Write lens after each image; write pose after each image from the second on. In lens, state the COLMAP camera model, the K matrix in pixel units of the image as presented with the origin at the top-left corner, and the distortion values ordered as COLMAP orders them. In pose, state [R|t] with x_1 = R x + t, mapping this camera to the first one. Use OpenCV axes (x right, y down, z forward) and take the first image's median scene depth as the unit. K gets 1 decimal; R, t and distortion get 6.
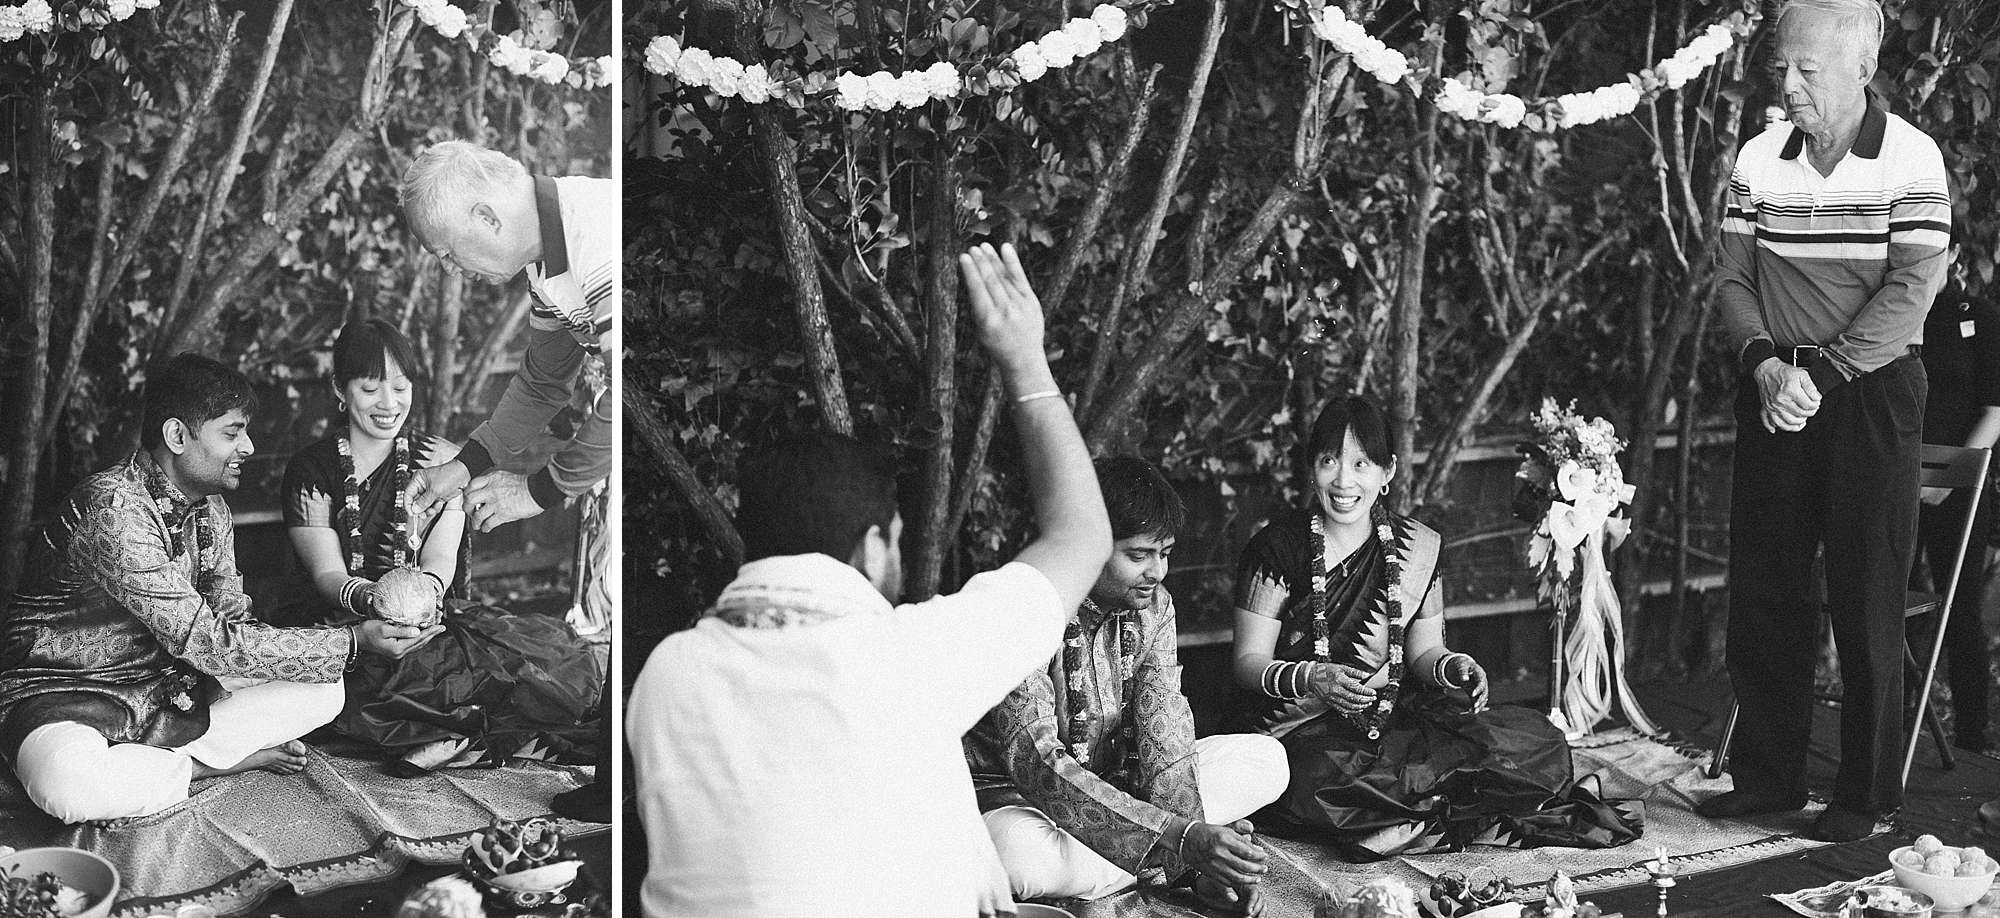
lens RADIAL K [[2019.0, 0, 1331.5], [0, 2019.0, 463.2], [0, 0, 1]] dist [-0.112963, 0.002174]
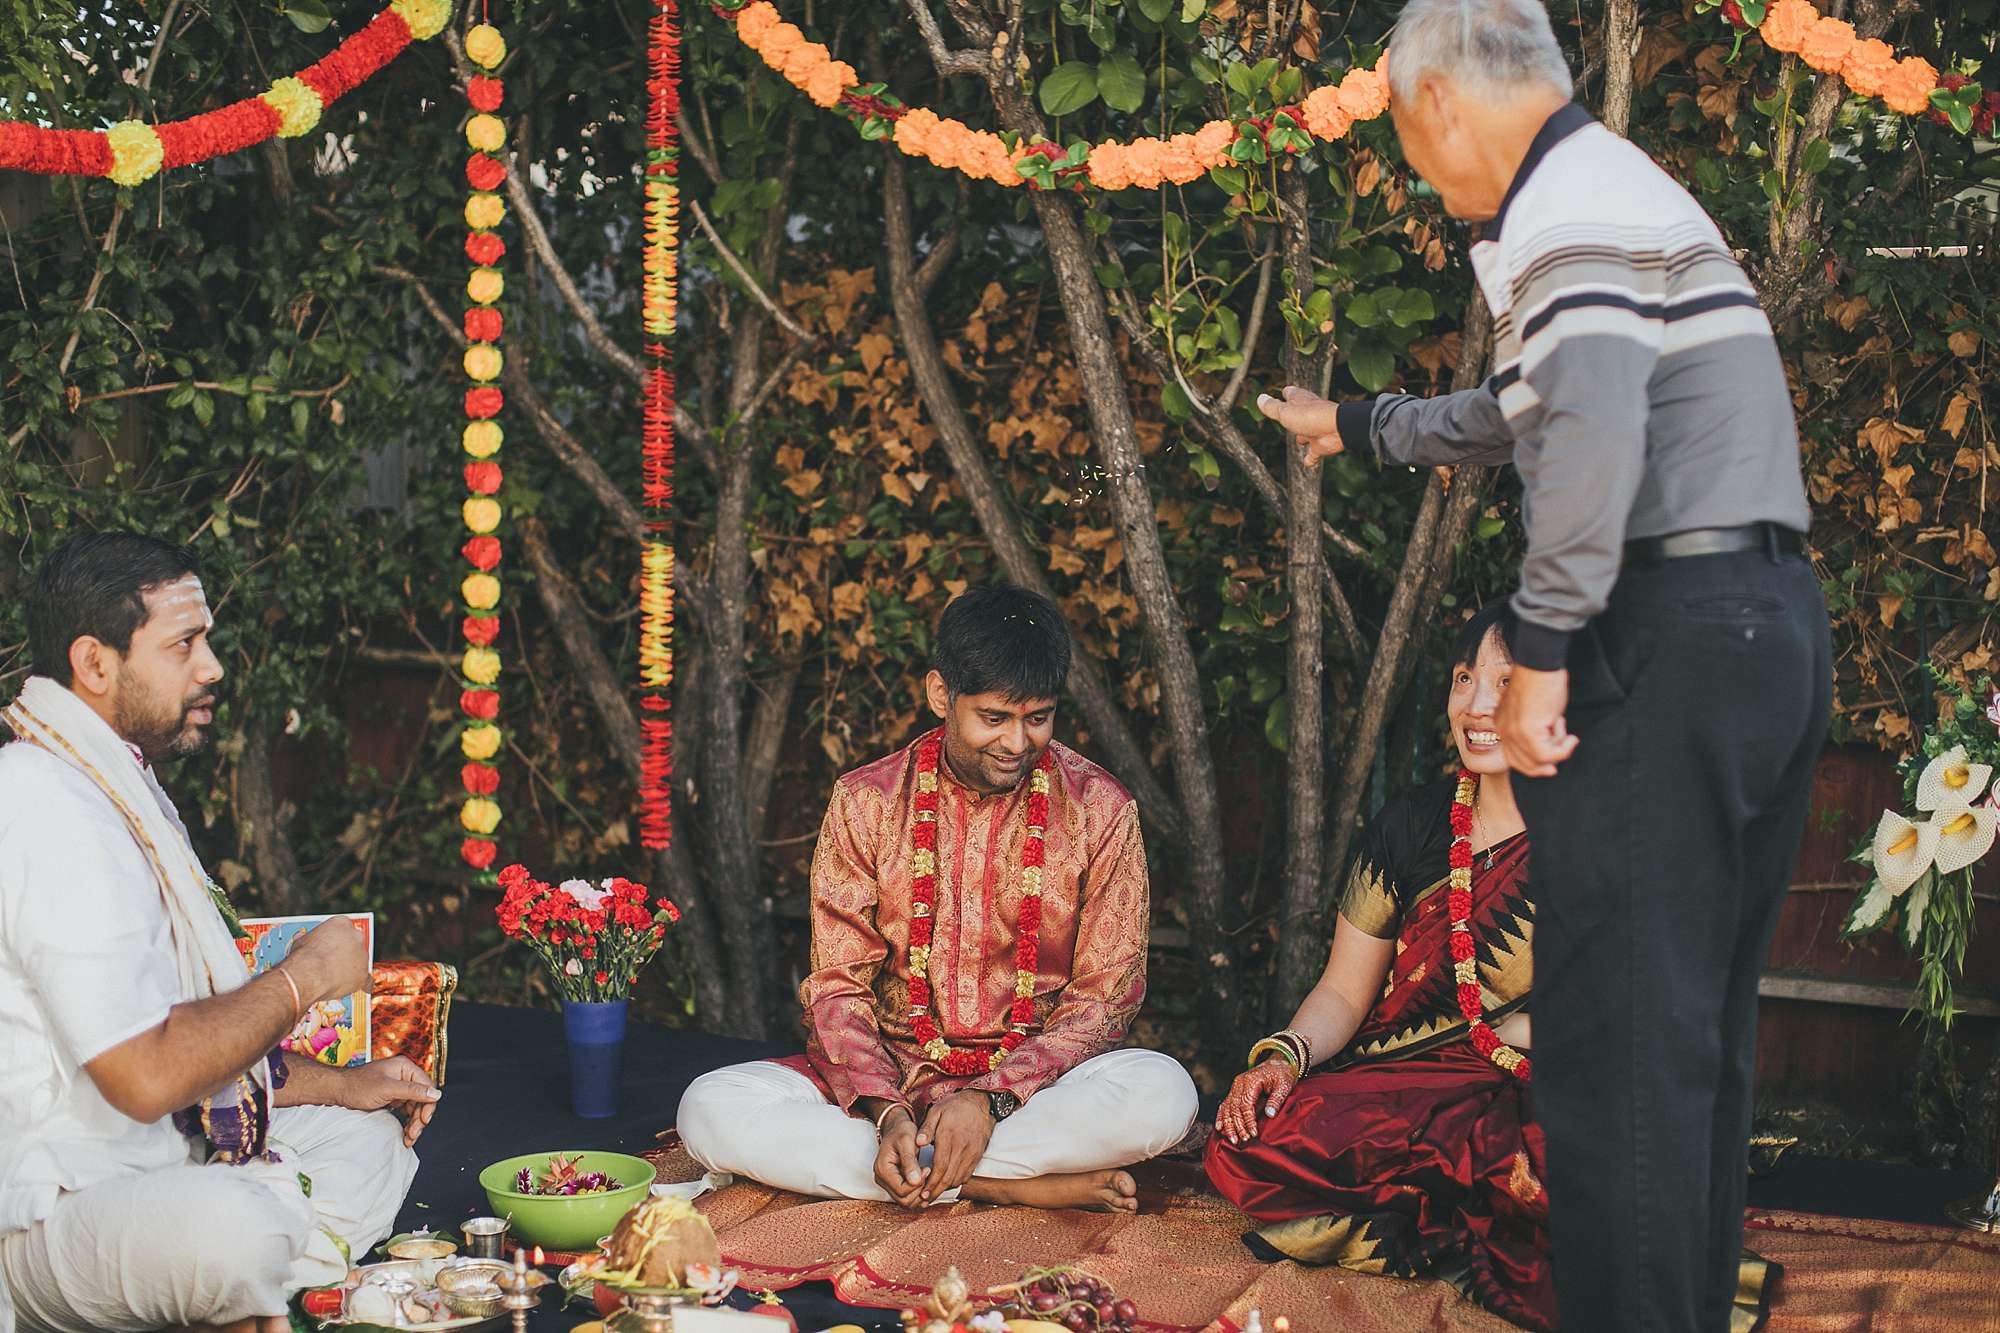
lens RADIAL K [[2917.1, 0, 1000.0], [0, 2917.1, 666.5], [0, 0, 1]] dist [-0.188255, 0.437677]
pose [[0.605126, 0.086451, -0.791422, 0.559870], [-0.099251, 0.994523, 0.032749, -0.022289], [0.789919, 0.058732, 0.610392, 0.255169]]
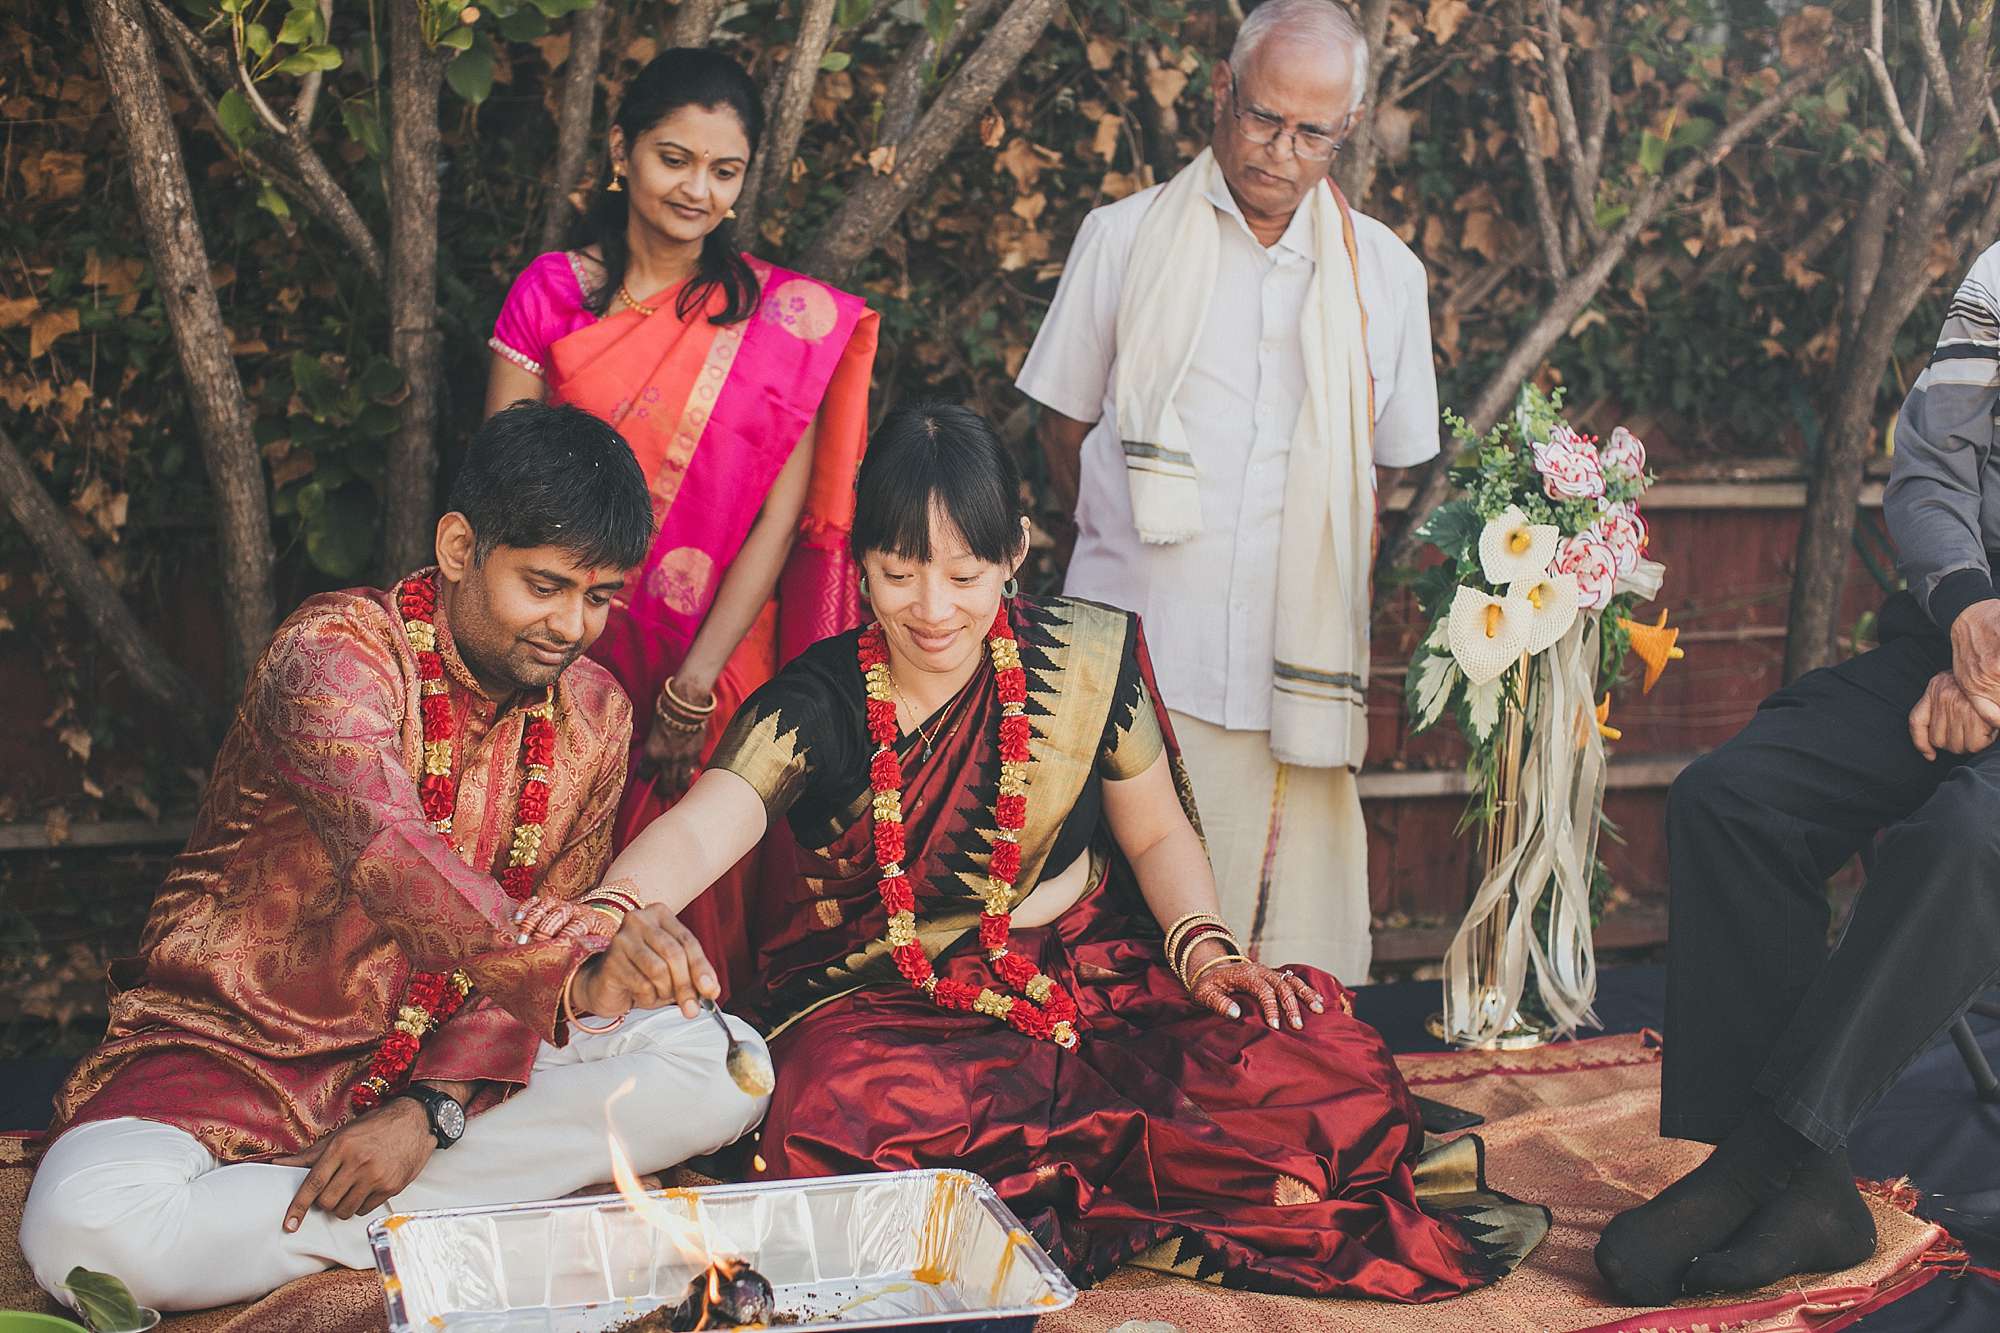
lens RADIAL K [[2917.1, 0, 1000.0], [0, 2917.1, 666.5], [0, 0, 1]] dist [-0.188255, 0.437677]
pose [[0.965505, 0.060212, -0.253326, 0.167174], [-0.046348, 0.997101, 0.060350, 0.000639], [0.256226, -0.046527, 0.965497, 0.247716]]
